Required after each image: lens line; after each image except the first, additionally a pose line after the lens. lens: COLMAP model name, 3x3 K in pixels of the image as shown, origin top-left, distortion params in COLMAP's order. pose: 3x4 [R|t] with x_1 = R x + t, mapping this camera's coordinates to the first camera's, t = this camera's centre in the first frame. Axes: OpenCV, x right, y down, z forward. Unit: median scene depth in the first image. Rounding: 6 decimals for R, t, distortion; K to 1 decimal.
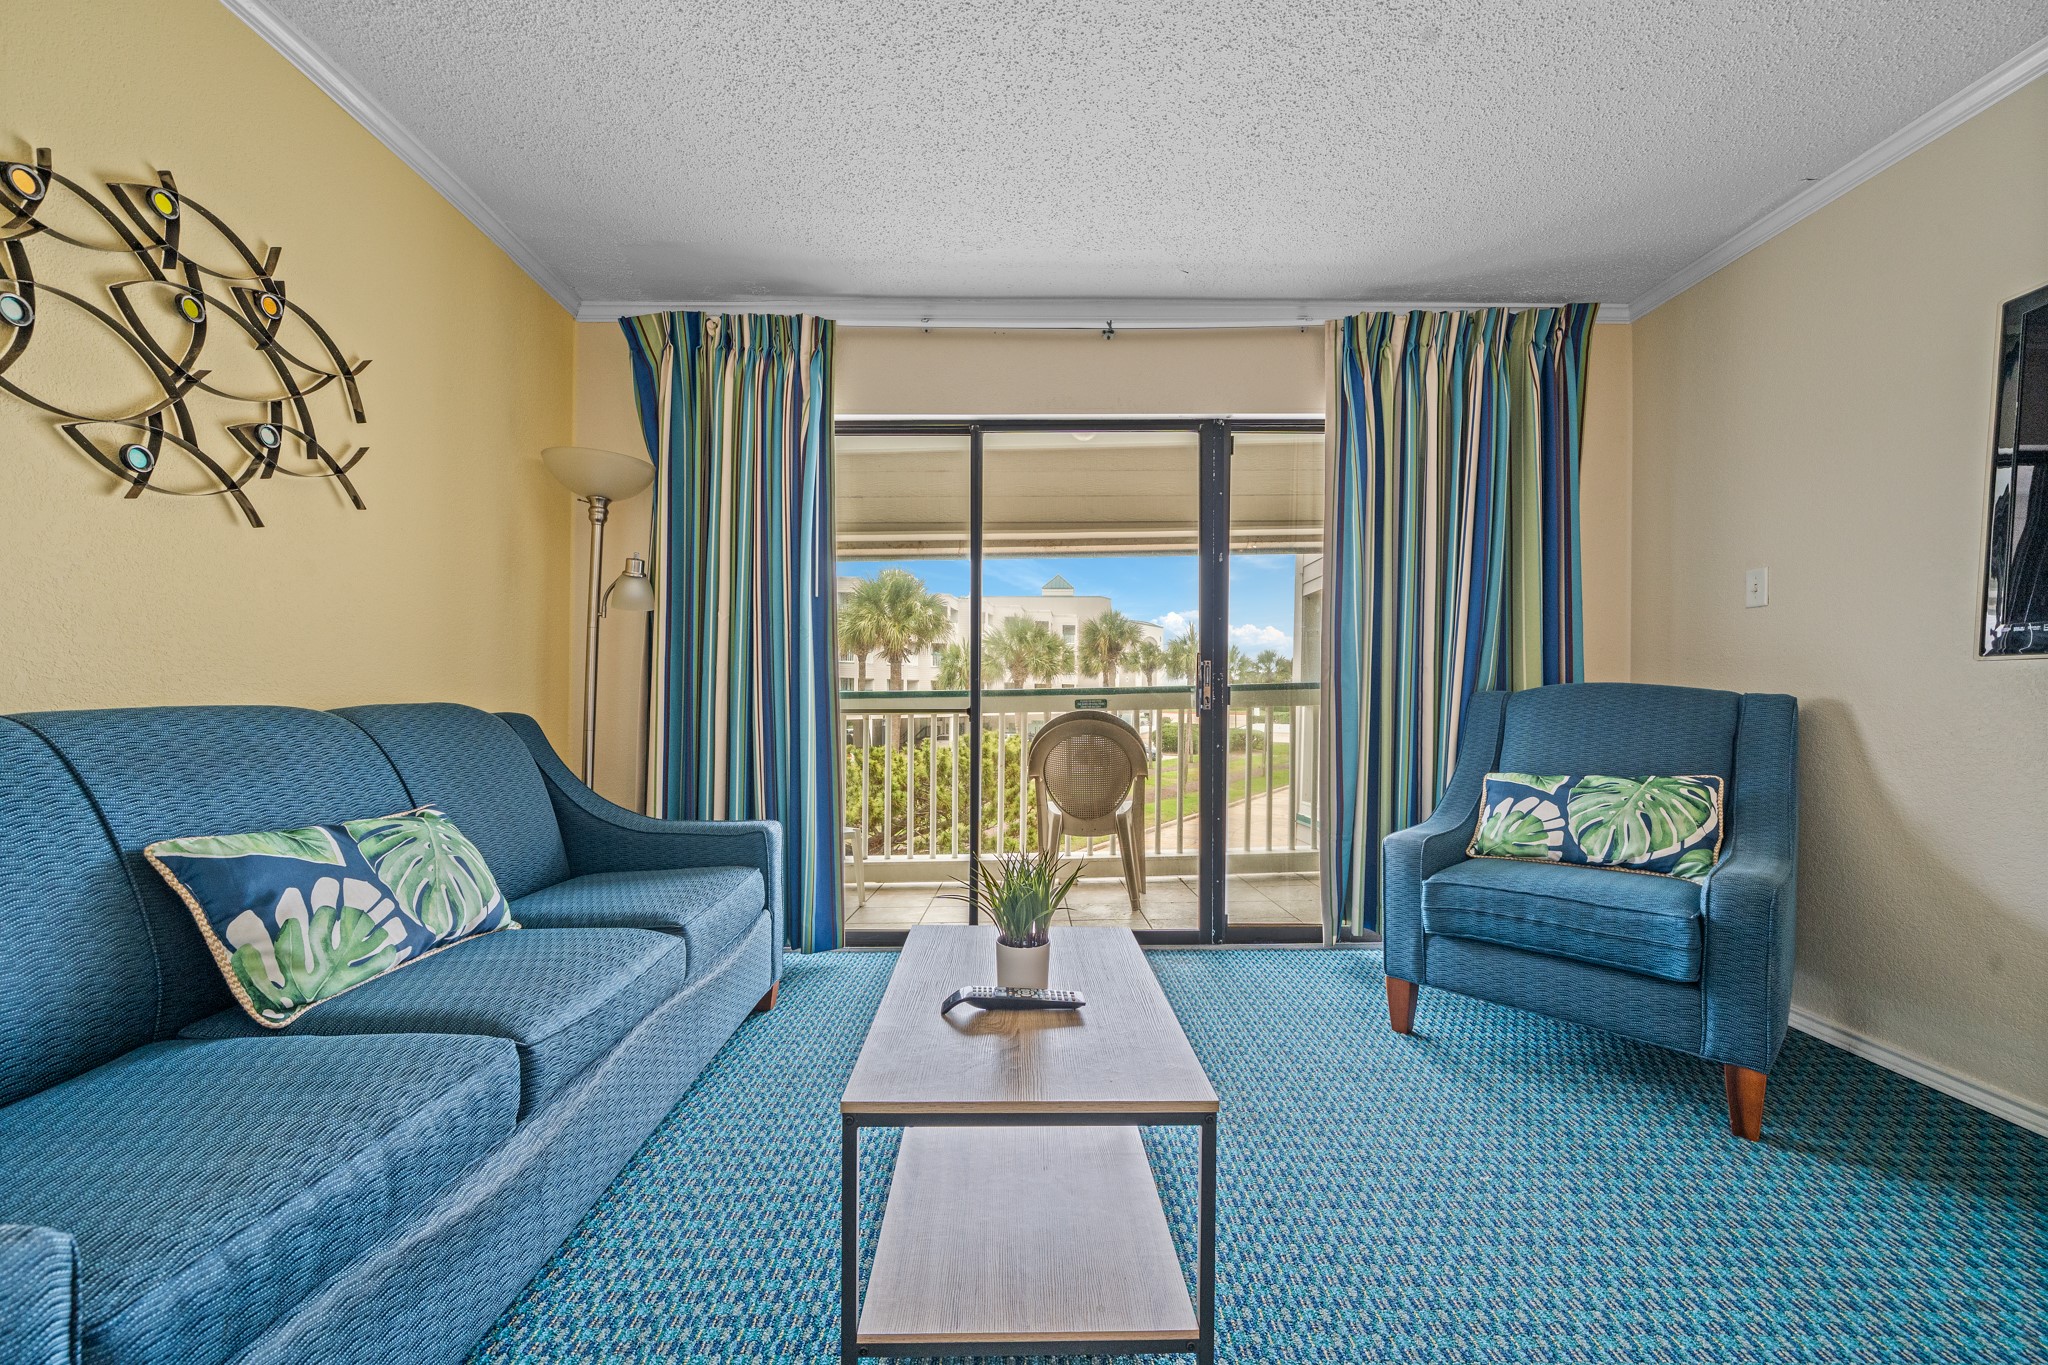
lens RADIAL K [[802.2, 0, 1027.1], [0, 802.2, 693.9], [0, 0, 1]] dist [-0.001704, -0.000219]
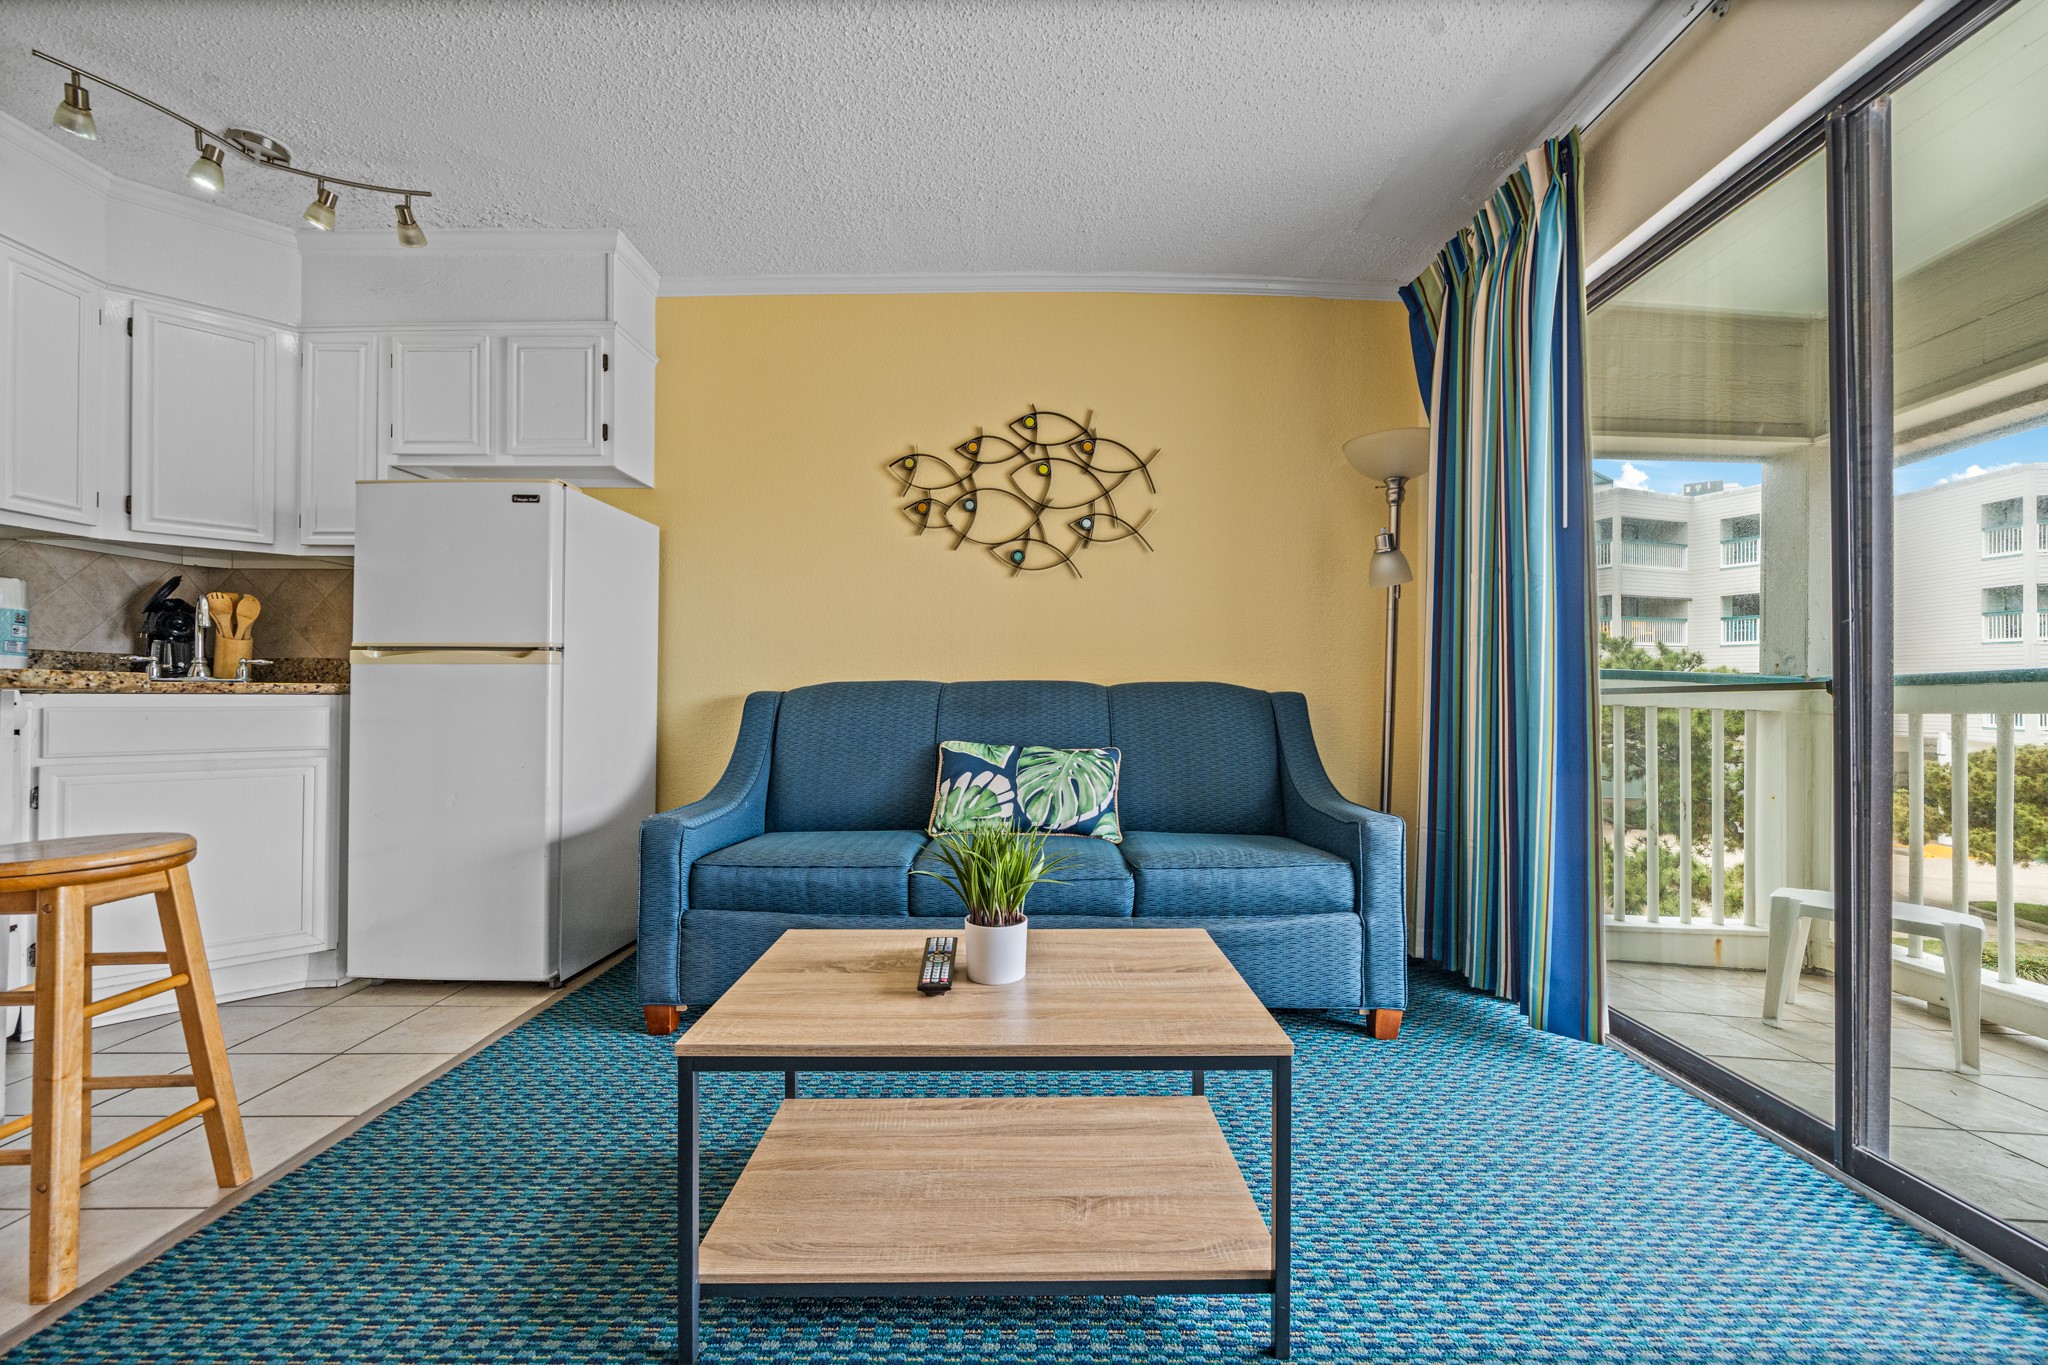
lens RADIAL K [[802.2, 0, 1016.5], [0, 802.2, 689.8], [0, 0, 1]] dist [-0.001704, -0.000219]
pose [[-0.010662, -0.020579, -0.999731, 0.670751], [-0.008852, 0.999751, -0.020485, 0.060413], [0.999904, 0.008631, -0.010842, 0.786887]]
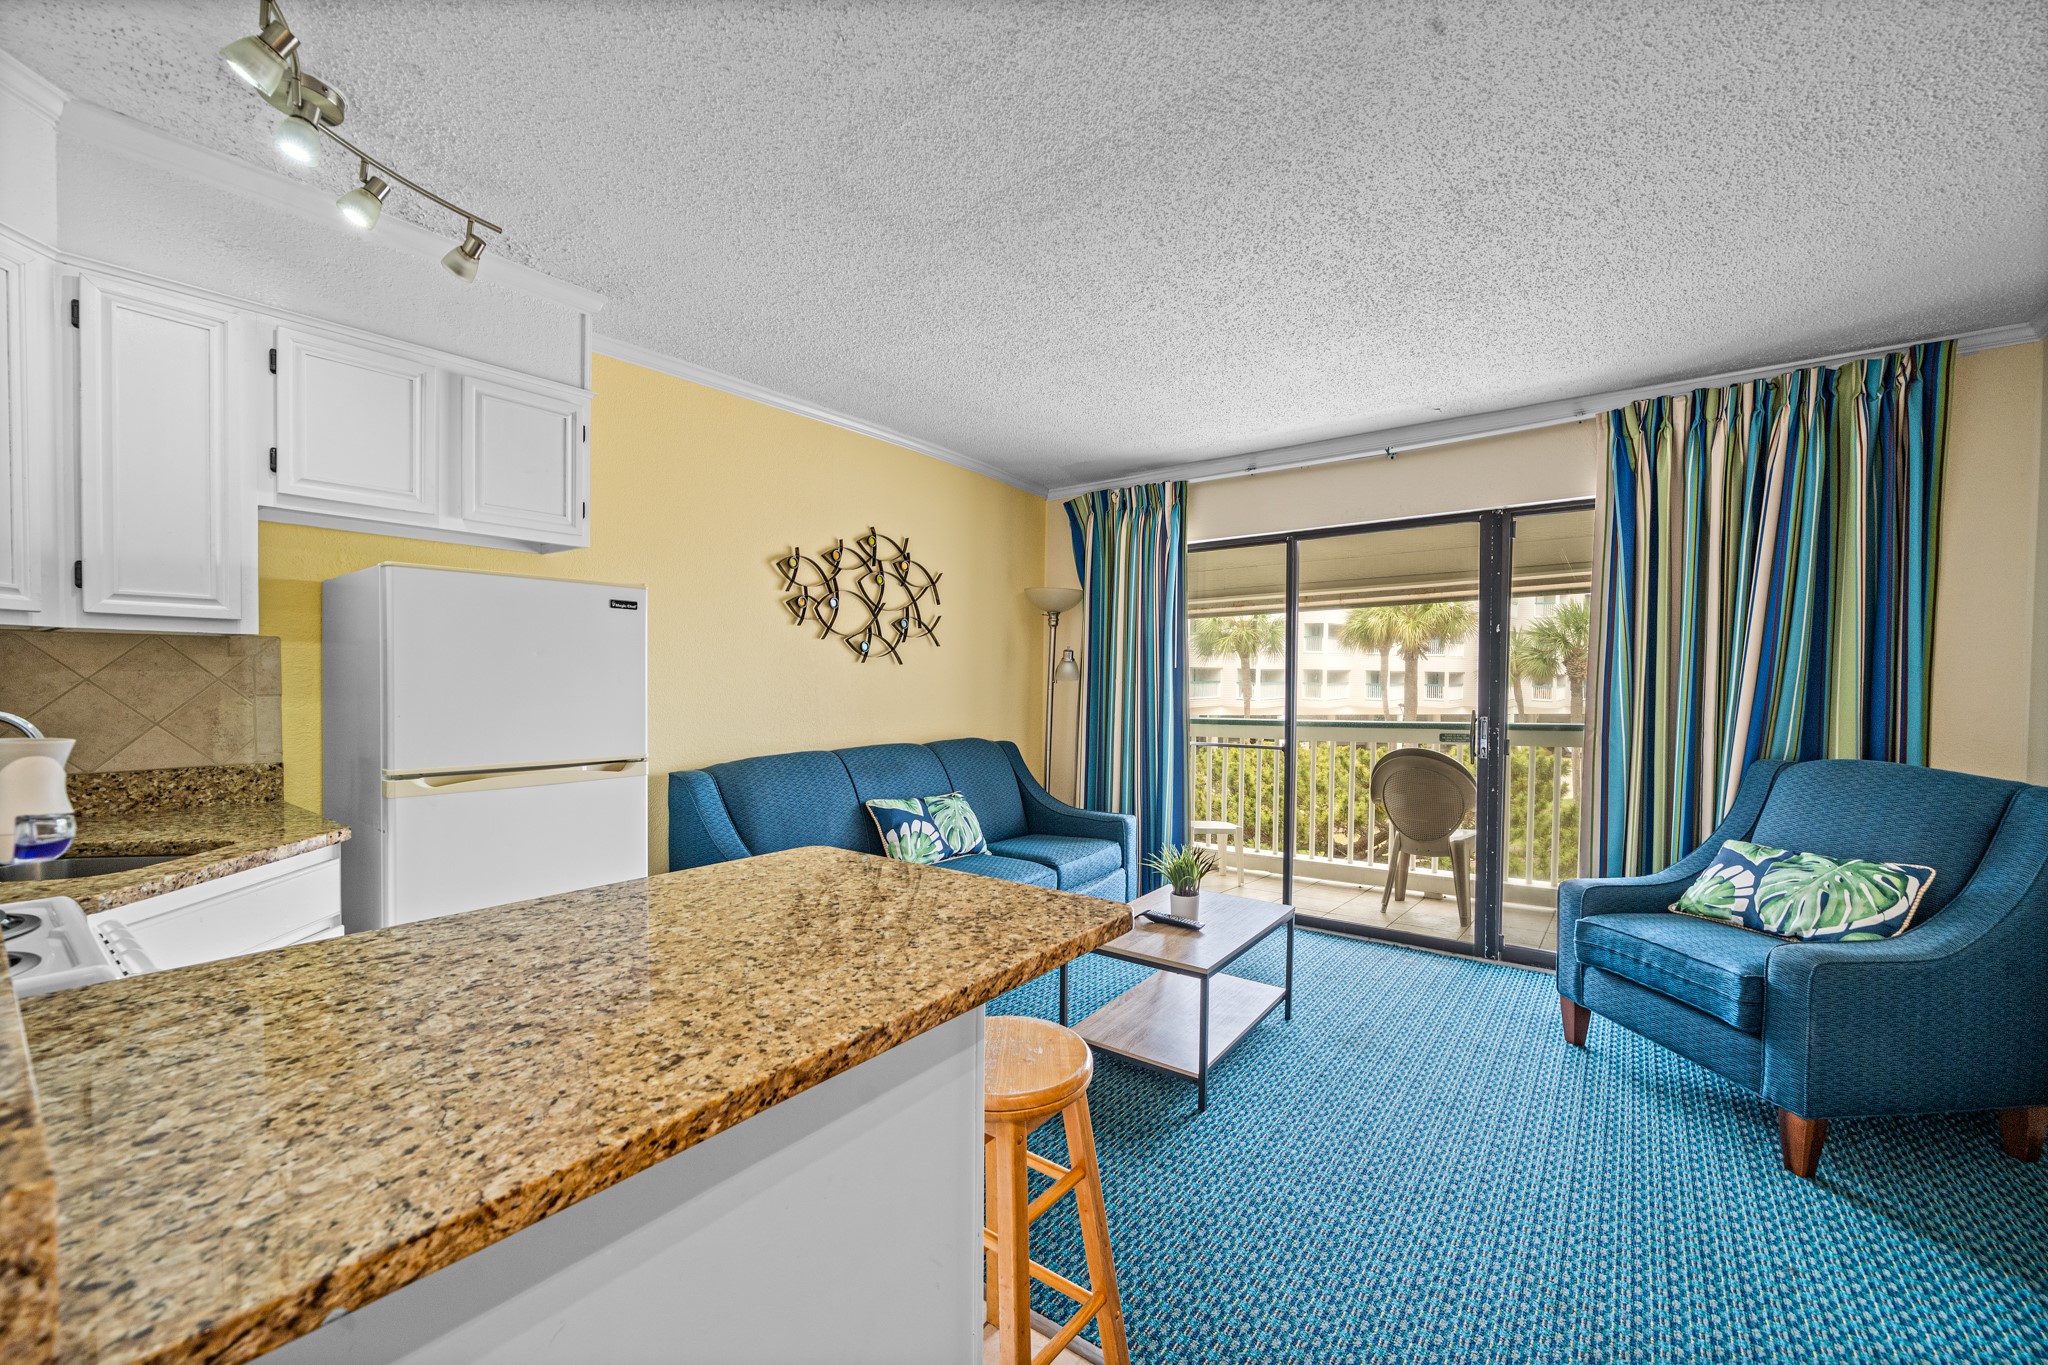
lens RADIAL K [[802.2, 0, 1008.2], [0, 802.2, 692.5], [0, 0, 1]] dist [-0.001704, -0.000219]
pose [[0.785311, 0.008544, -0.619042, 0.625020], [-0.002741, 0.999943, 0.010324, -0.135150], [0.619095, -0.006411, 0.785290, -0.545304]]
